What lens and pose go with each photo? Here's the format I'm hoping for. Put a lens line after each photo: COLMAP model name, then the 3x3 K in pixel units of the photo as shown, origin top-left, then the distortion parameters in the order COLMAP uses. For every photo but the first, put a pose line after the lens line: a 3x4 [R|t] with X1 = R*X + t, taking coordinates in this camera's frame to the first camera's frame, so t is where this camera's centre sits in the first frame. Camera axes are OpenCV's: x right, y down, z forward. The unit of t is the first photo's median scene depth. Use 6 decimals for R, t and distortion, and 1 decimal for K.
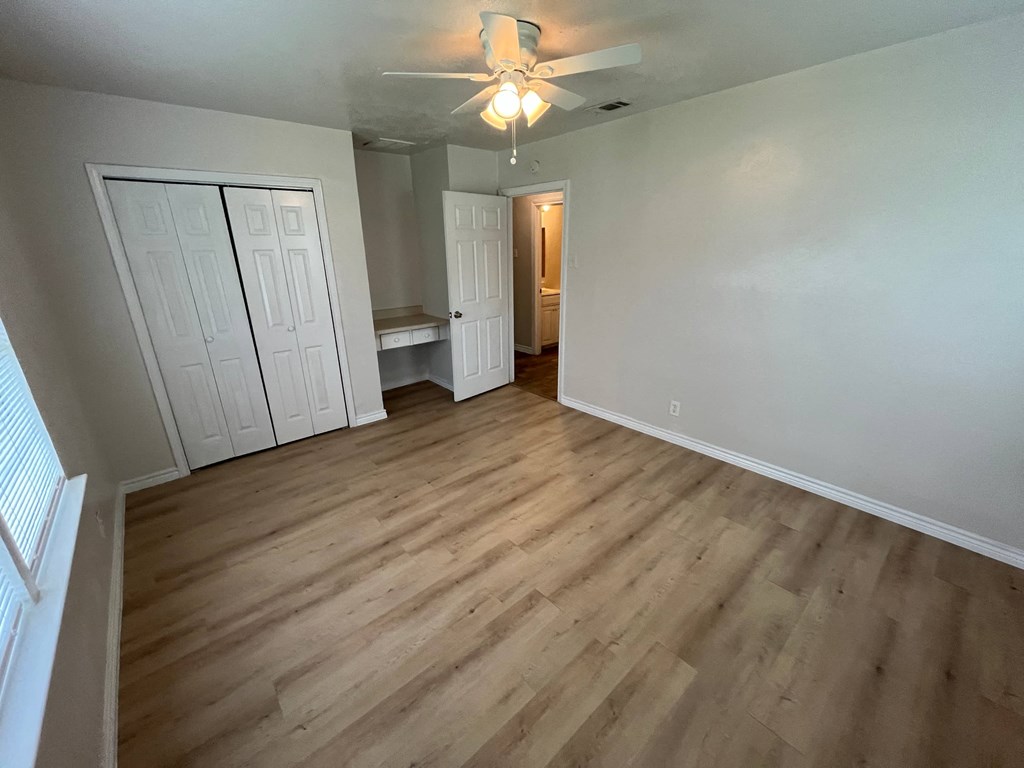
lens RADIAL K [[413.3, 0, 510.4], [0, 413.3, 383.6], [0, 0, 1]] dist [-0.001302, -0.000468]
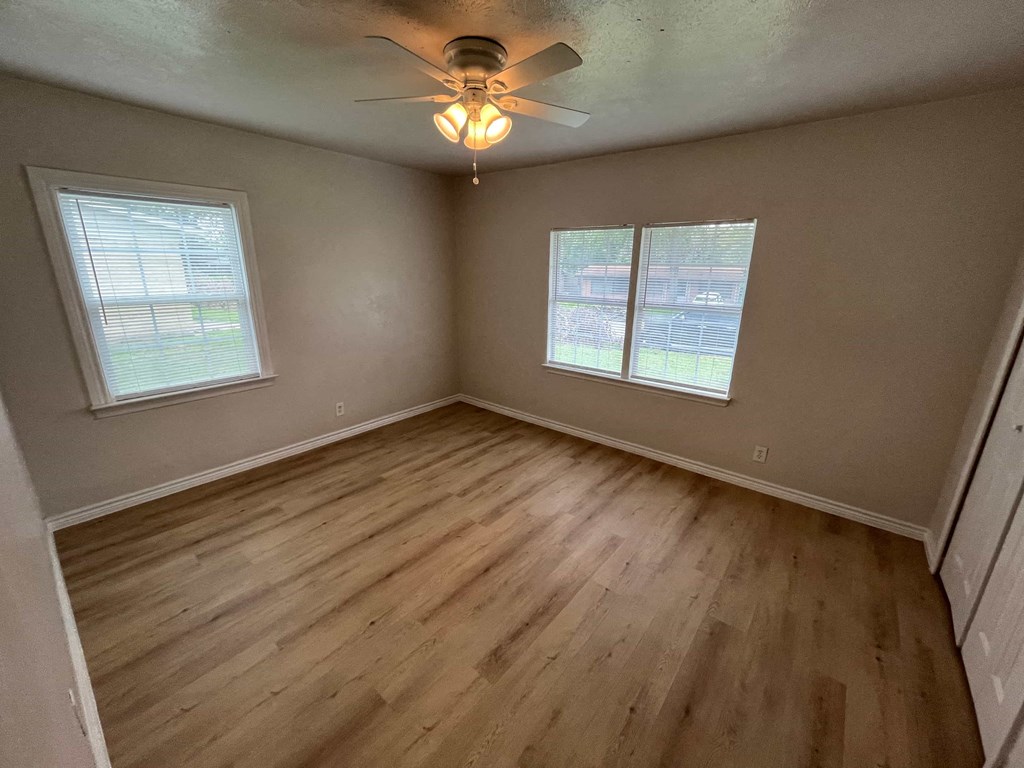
lens RADIAL K [[413.3, 0, 508.6], [0, 413.3, 379.4], [0, 0, 1]] dist [-0.001302, -0.000468]
pose [[-0.986613, 0.045947, -0.156475, 0.092073], [-0.051457, 0.822767, 0.566045, -0.596761], [0.154750, 0.566519, -0.809388, 1.722548]]
